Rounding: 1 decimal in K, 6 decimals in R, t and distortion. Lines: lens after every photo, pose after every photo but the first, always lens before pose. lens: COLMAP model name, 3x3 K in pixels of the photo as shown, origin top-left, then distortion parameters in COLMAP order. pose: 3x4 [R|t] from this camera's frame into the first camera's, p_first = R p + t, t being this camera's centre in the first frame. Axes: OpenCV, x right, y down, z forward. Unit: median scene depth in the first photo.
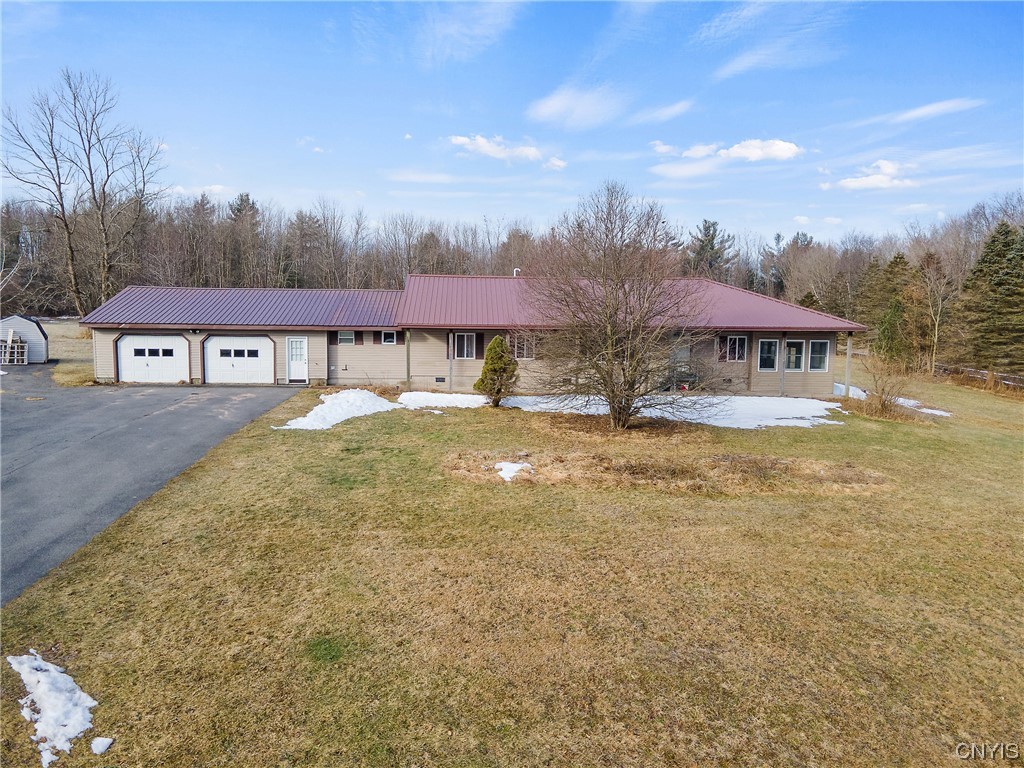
lens RADIAL K [[750.6, 0, 512.0], [0, 750.6, 384.0], [0, 0, 1]] dist [0.035237, 0.003607]
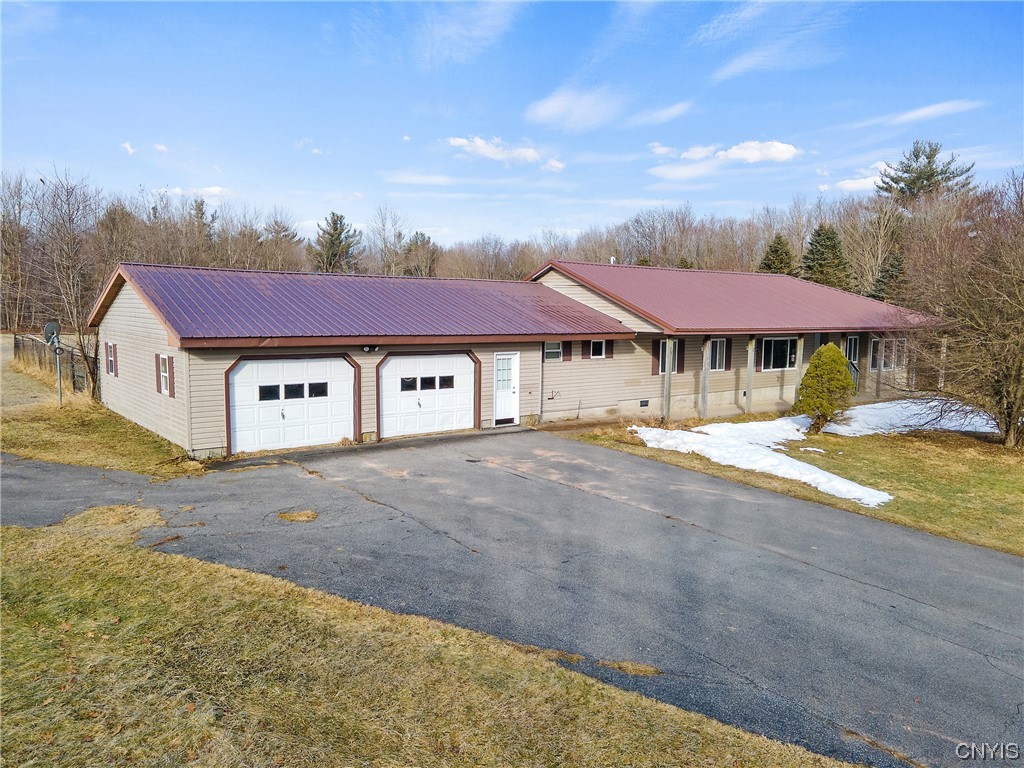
lens RADIAL K [[750.6, 0, 512.0], [0, 750.6, 384.0], [0, 0, 1]] dist [0.035237, 0.003607]
pose [[0.816711, -0.057196, 0.574205, -0.646955], [0.054400, 0.998275, 0.022061, -0.049610], [-0.574477, 0.013219, 0.818414, 0.480486]]
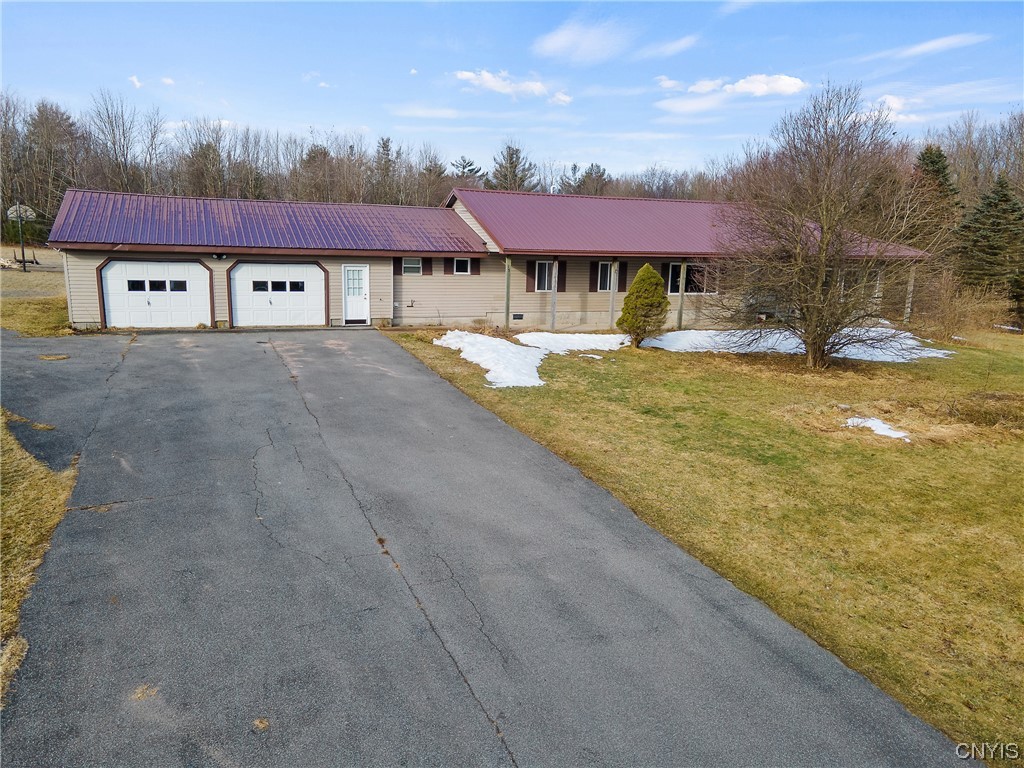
lens RADIAL K [[750.6, 0, 512.0], [0, 750.6, 384.0], [0, 0, 1]] dist [0.035237, 0.003607]
pose [[0.946162, -0.047090, 0.320251, -0.387329], [0.016876, 0.995192, 0.096474, -0.012315], [-0.323254, -0.085875, 0.942408, 0.206448]]
